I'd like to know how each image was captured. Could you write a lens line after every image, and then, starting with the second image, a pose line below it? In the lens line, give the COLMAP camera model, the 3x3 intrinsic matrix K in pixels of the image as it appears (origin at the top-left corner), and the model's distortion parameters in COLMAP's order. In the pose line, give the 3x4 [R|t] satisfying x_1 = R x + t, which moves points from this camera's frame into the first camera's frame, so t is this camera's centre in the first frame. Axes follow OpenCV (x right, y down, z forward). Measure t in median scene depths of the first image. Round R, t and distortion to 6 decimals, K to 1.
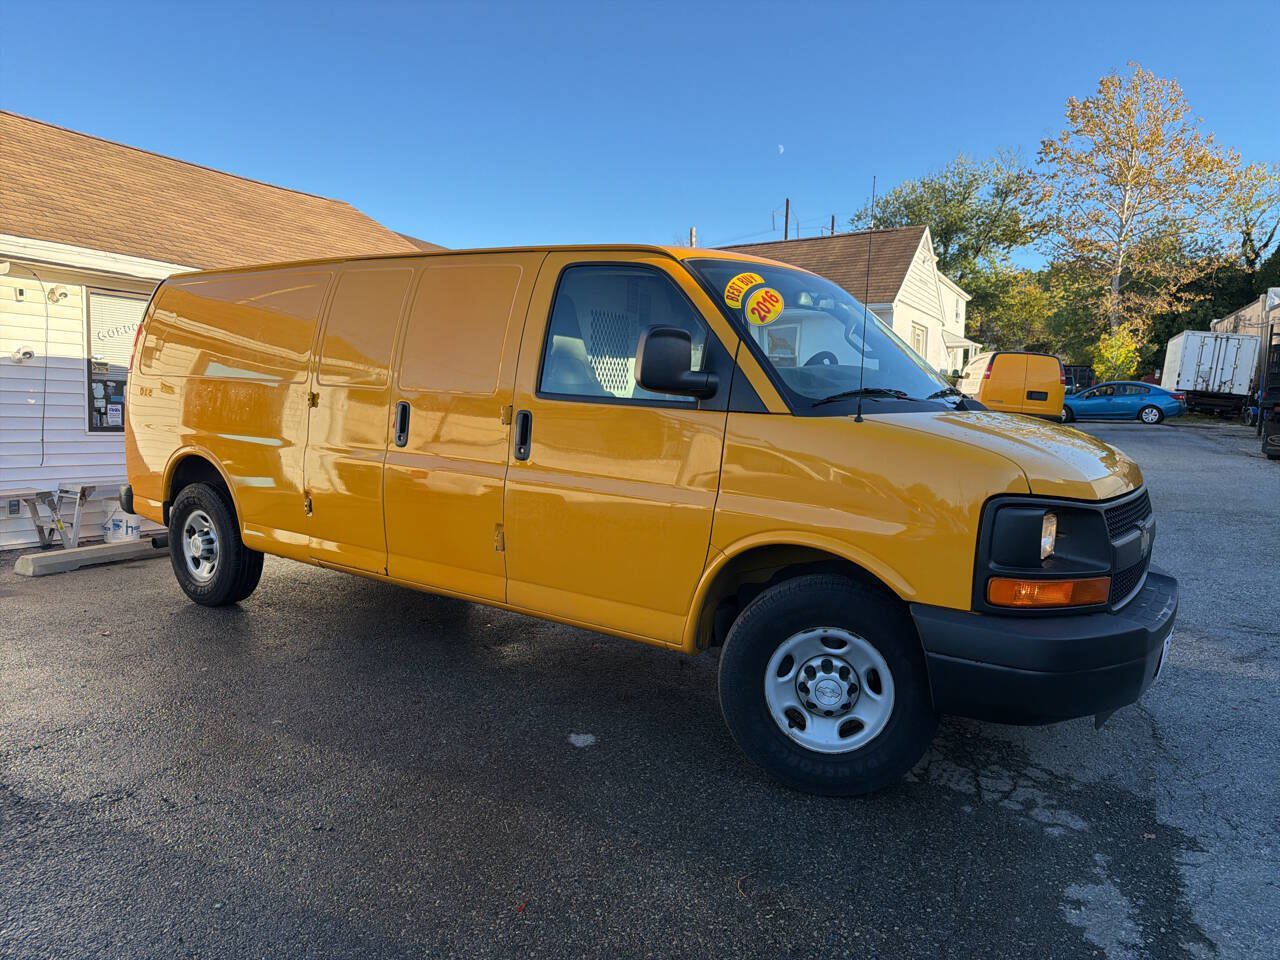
lens RADIAL K [[902.6, 0, 627.8], [0, 902.6, 482.3], [0, 0, 1]] dist [0.025202, -0.032148]
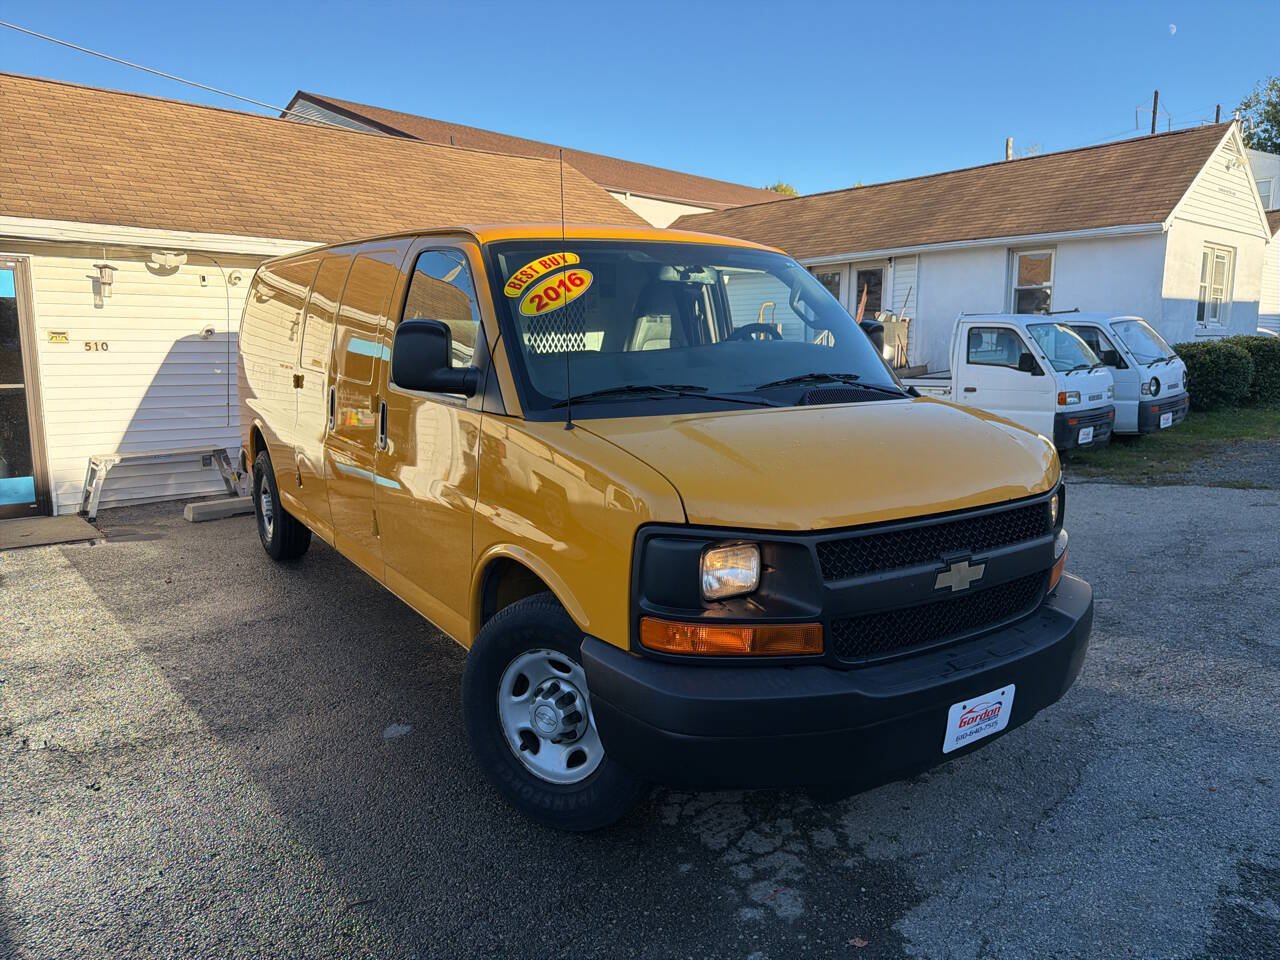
lens RADIAL K [[902.6, 0, 631.8], [0, 902.6, 480.1], [0, 0, 1]] dist [0.025202, -0.032148]
pose [[0.937814, 0.030050, -0.345835, 0.399988], [-0.006787, 0.997643, 0.068281, -0.049446], [0.347071, -0.061688, 0.935808, 0.115482]]
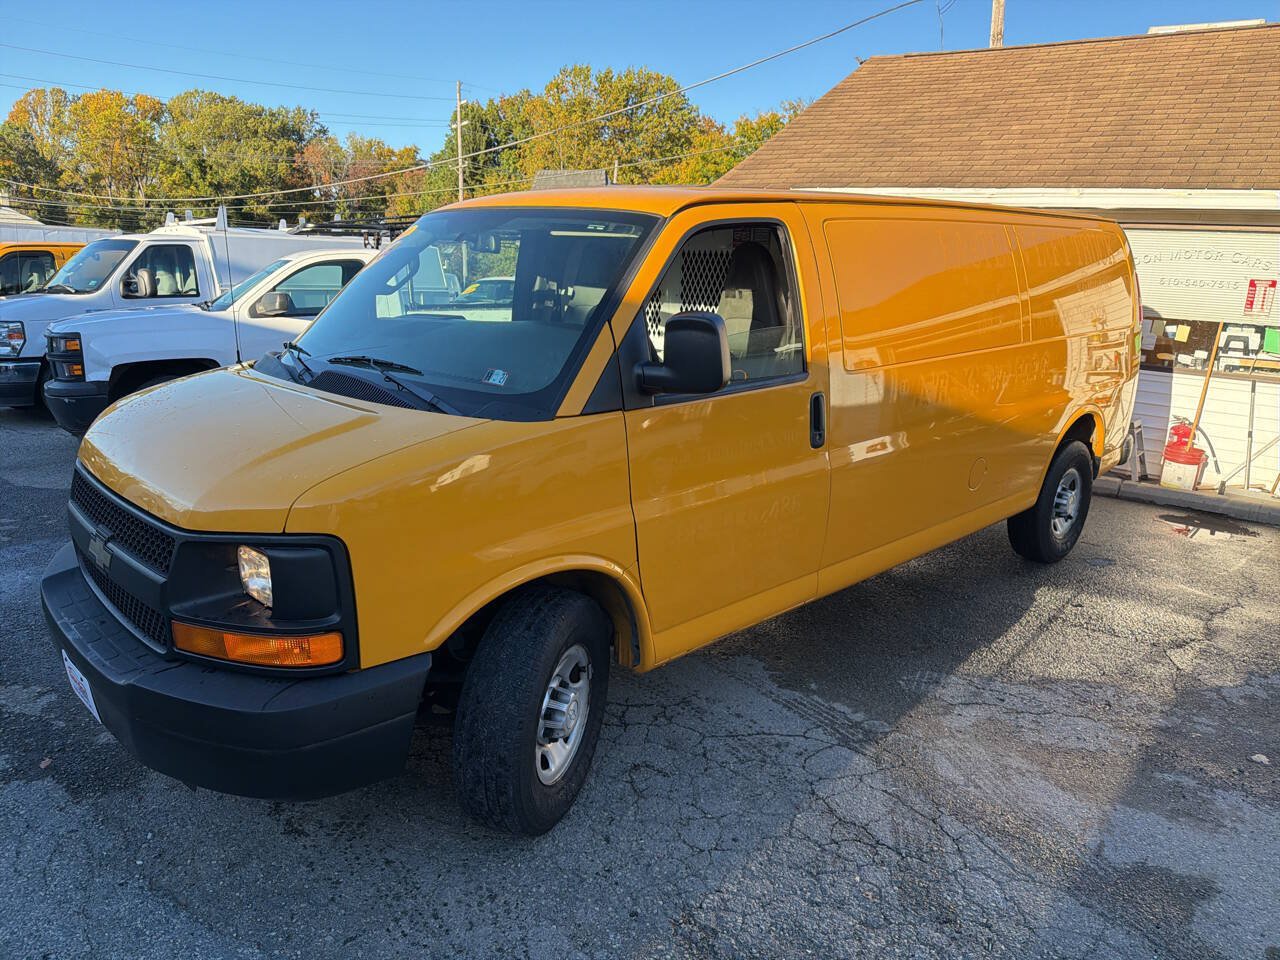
lens RADIAL K [[902.6, 0, 651.1], [0, 902.6, 481.6], [0, 0, 1]] dist [0.025202, -0.032148]
pose [[-0.160342, 0.210170, -0.964427, 0.879893], [-0.123766, 0.965076, 0.230889, -0.170454], [0.979271, 0.156385, -0.128731, 1.101753]]
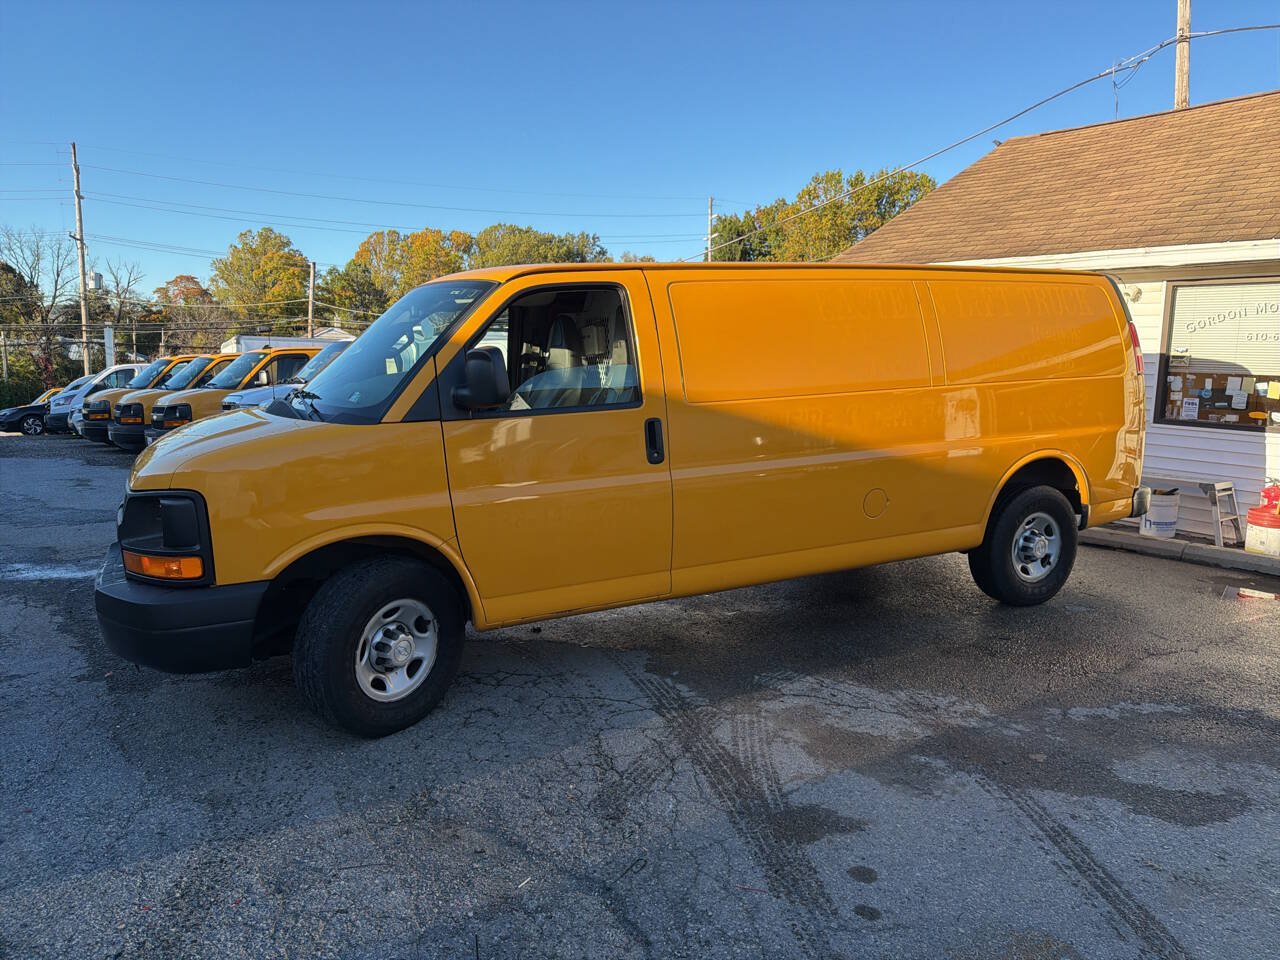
lens RADIAL K [[902.6, 0, 645.0], [0, 902.6, 482.6], [0, 0, 1]] dist [0.025202, -0.032148]
pose [[-0.438824, 0.105200, -0.892394, 0.942632], [-0.087792, 0.983352, 0.159093, -0.166498], [0.894274, 0.148159, -0.422282, 1.501712]]
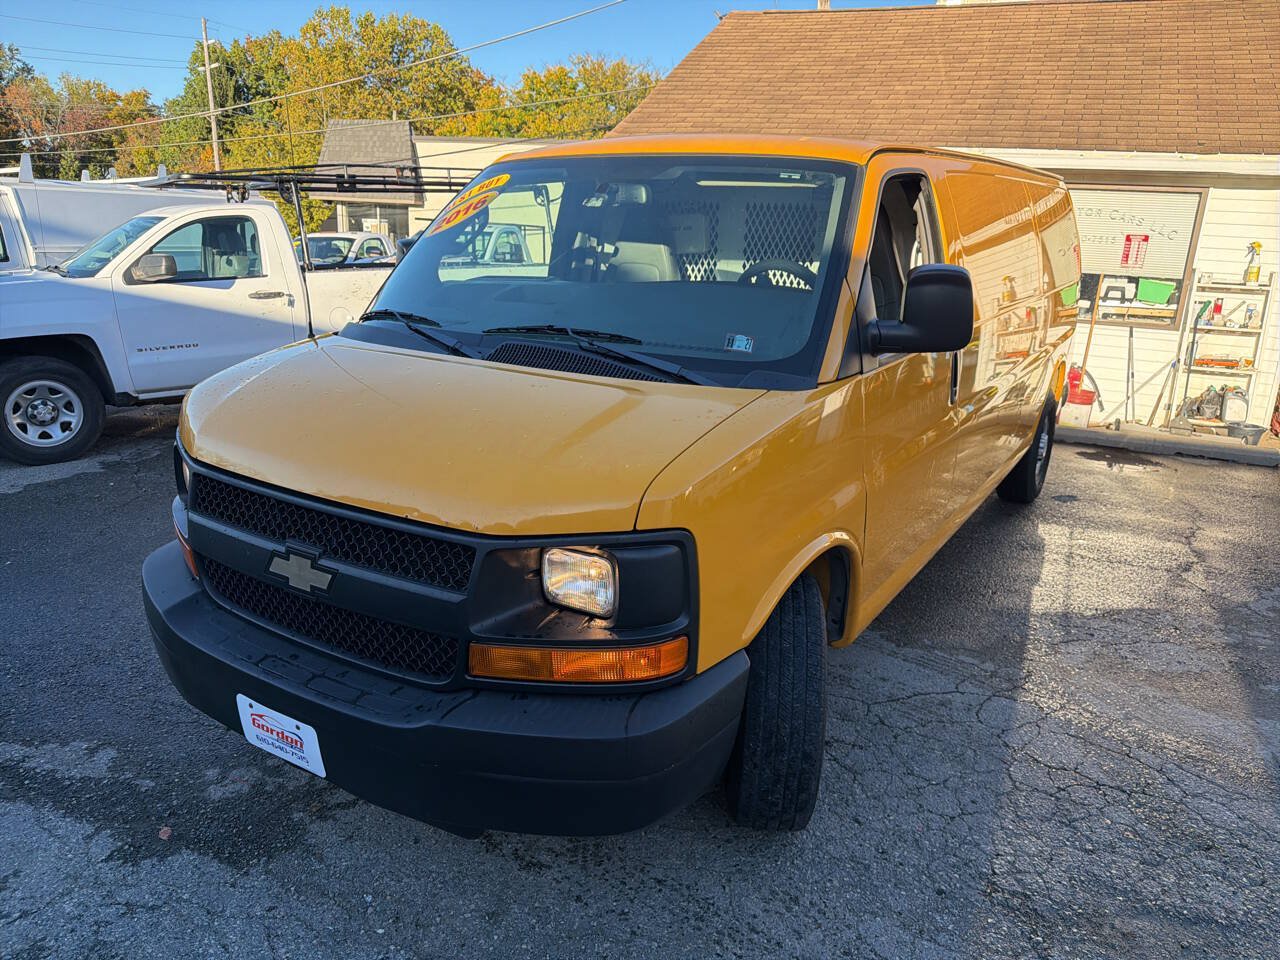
lens RADIAL K [[902.6, 0, 648.6], [0, 902.6, 485.6], [0, 0, 1]] dist [0.025202, -0.032148]
pose [[0.078847, 0.257249, -0.963123, 0.848115], [-0.118949, 0.961657, 0.247119, -0.133203], [0.989765, 0.095078, 0.106423, 0.822815]]
